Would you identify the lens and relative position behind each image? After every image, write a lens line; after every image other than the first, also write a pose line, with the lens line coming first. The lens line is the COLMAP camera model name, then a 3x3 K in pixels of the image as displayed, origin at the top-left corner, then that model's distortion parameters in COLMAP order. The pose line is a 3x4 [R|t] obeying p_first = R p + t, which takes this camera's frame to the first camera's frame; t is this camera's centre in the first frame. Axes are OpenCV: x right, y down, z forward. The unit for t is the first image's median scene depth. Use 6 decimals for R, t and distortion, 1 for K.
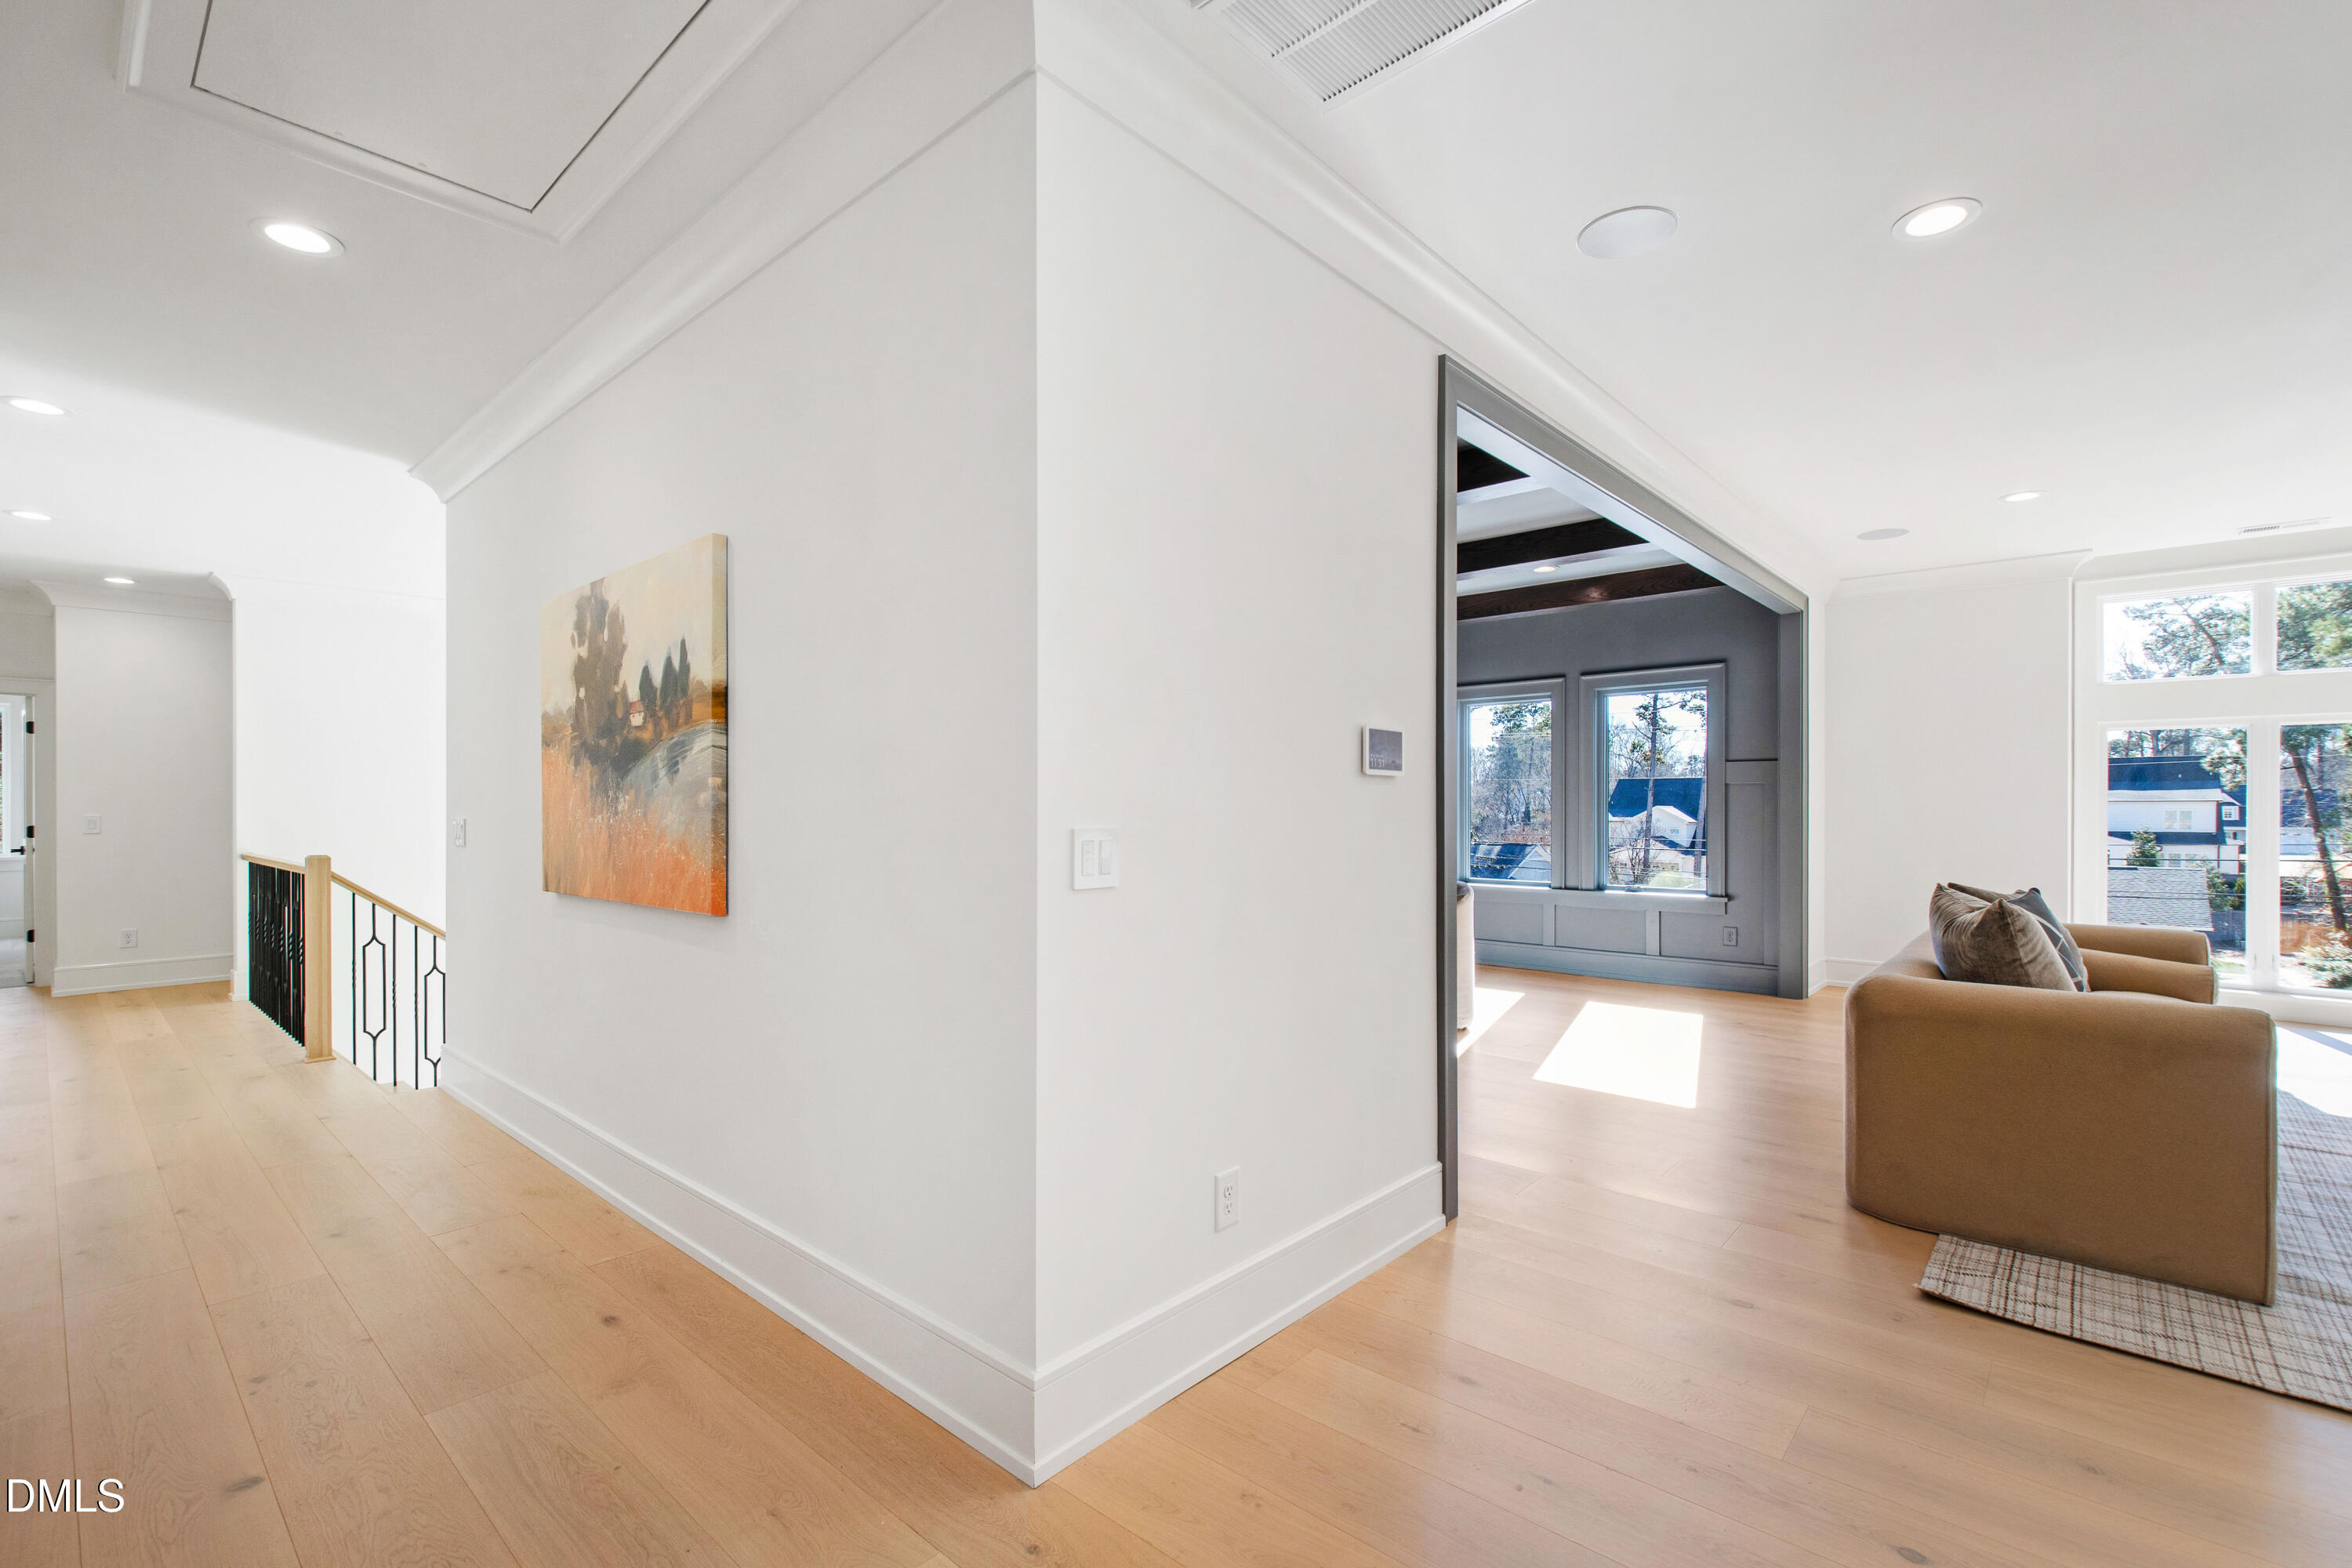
lens RADIAL K [[1033.8, 0, 1176.0], [0, 1033.8, 784.0], [0, 0, 1]] dist [0.001709, 0.000258]
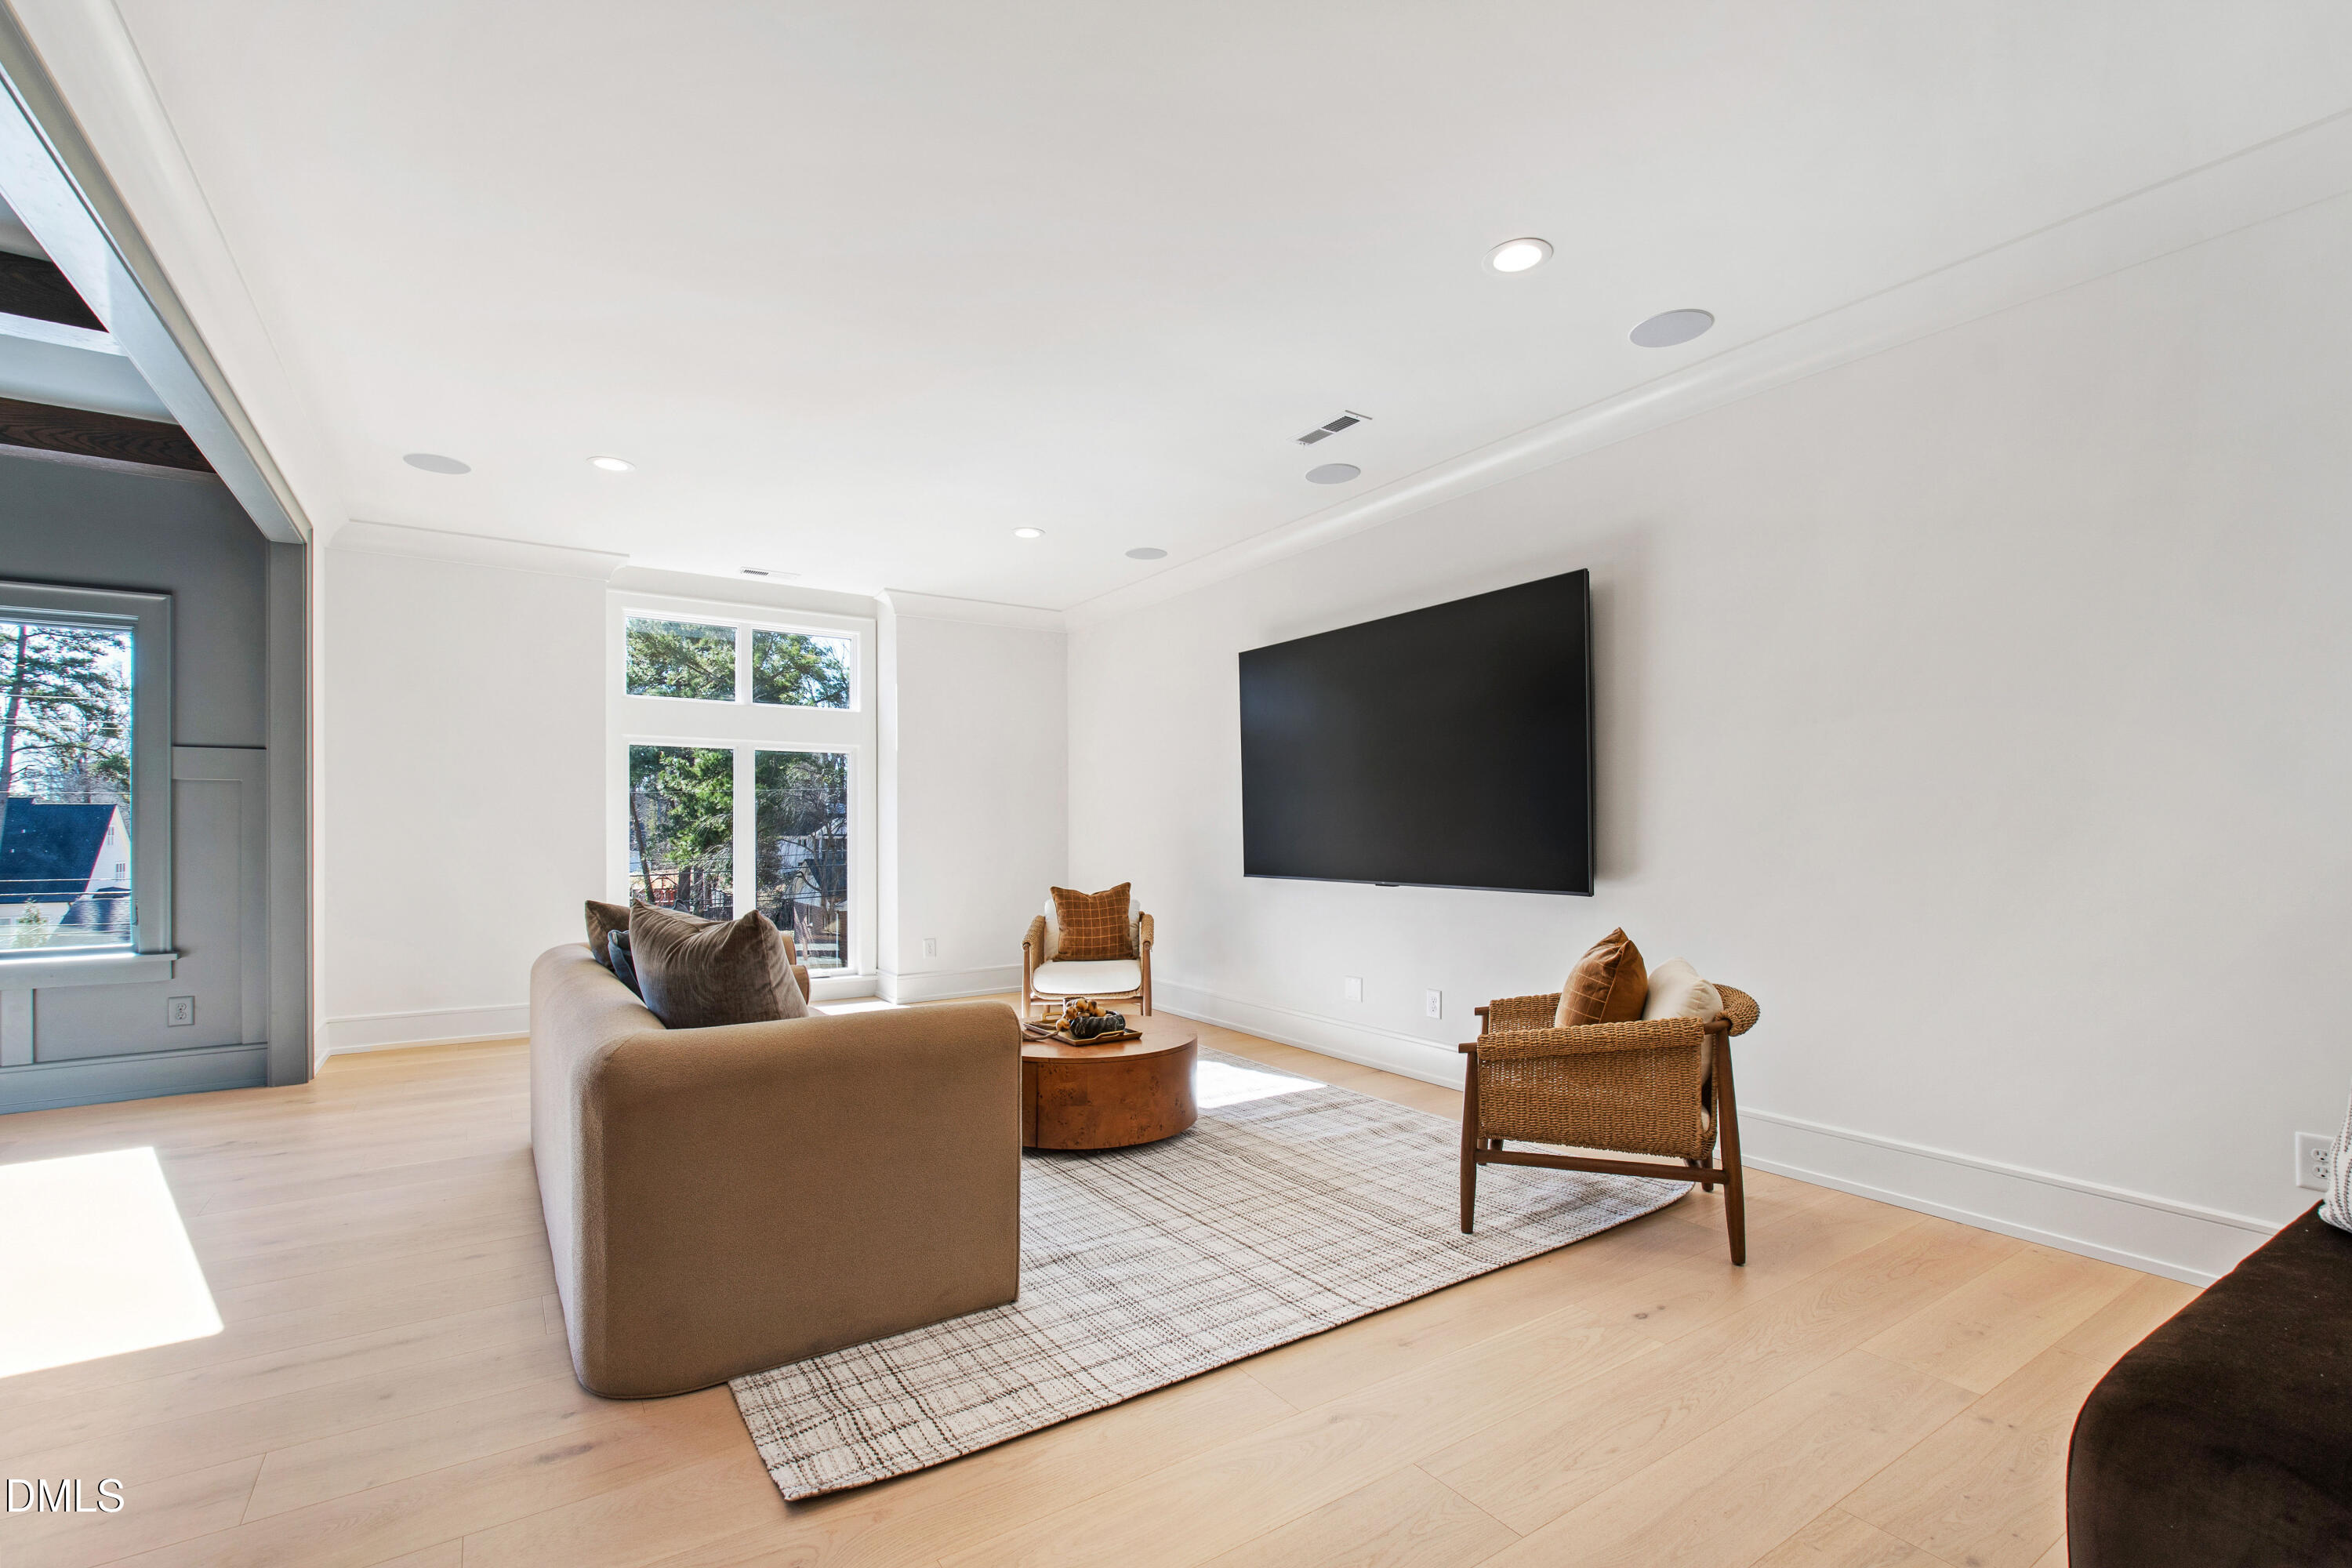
lens RADIAL K [[1038.2, 0, 1176.6], [0, 1038.2, 839.7], [0, 0, 1]] dist [0.003373, 0.000690]
pose [[0.247835, -0.005462, 0.968787, 0.107147], [-0.018642, 0.999772, 0.010406, 0.041631], [-0.968623, -0.020639, 0.247677, 0.477486]]
